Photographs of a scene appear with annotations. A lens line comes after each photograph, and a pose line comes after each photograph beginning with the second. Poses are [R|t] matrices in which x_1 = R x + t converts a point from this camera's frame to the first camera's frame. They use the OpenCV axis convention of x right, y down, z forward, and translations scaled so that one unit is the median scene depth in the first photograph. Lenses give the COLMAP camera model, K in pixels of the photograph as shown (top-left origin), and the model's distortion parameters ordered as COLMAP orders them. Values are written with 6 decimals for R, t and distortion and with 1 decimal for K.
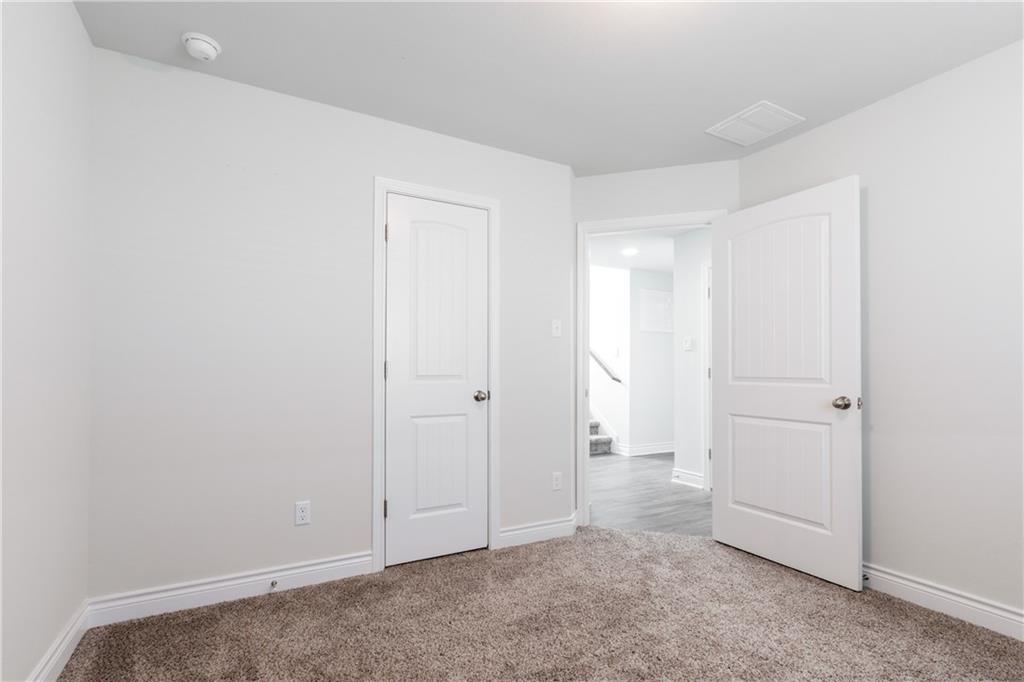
lens RADIAL K [[467.2, 0, 482.4], [0, 467.2, 364.6], [0, 0, 1]] dist [-0.002139, -0.000538]
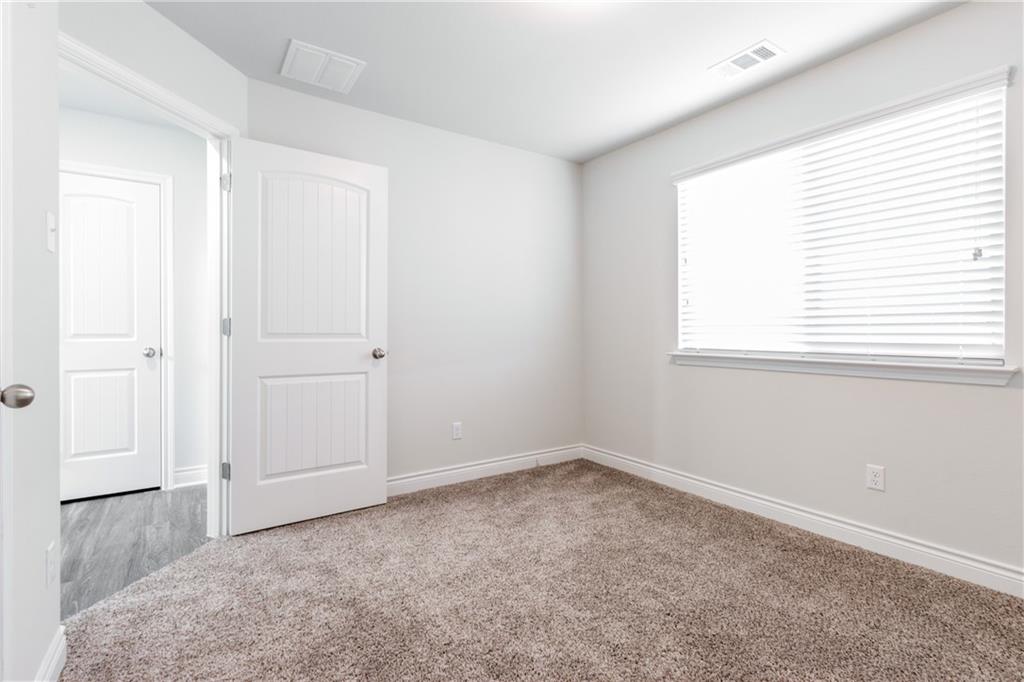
lens RADIAL K [[467.2, 0, 509.1], [0, 467.2, 334.8], [0, 0, 1]] dist [-0.002139, -0.000538]
pose [[-0.127079, -0.010252, 0.991840, -0.405786], [-0.014783, 0.999855, 0.008441, 0.016350], [-0.991782, -0.013590, -0.127212, 0.712988]]
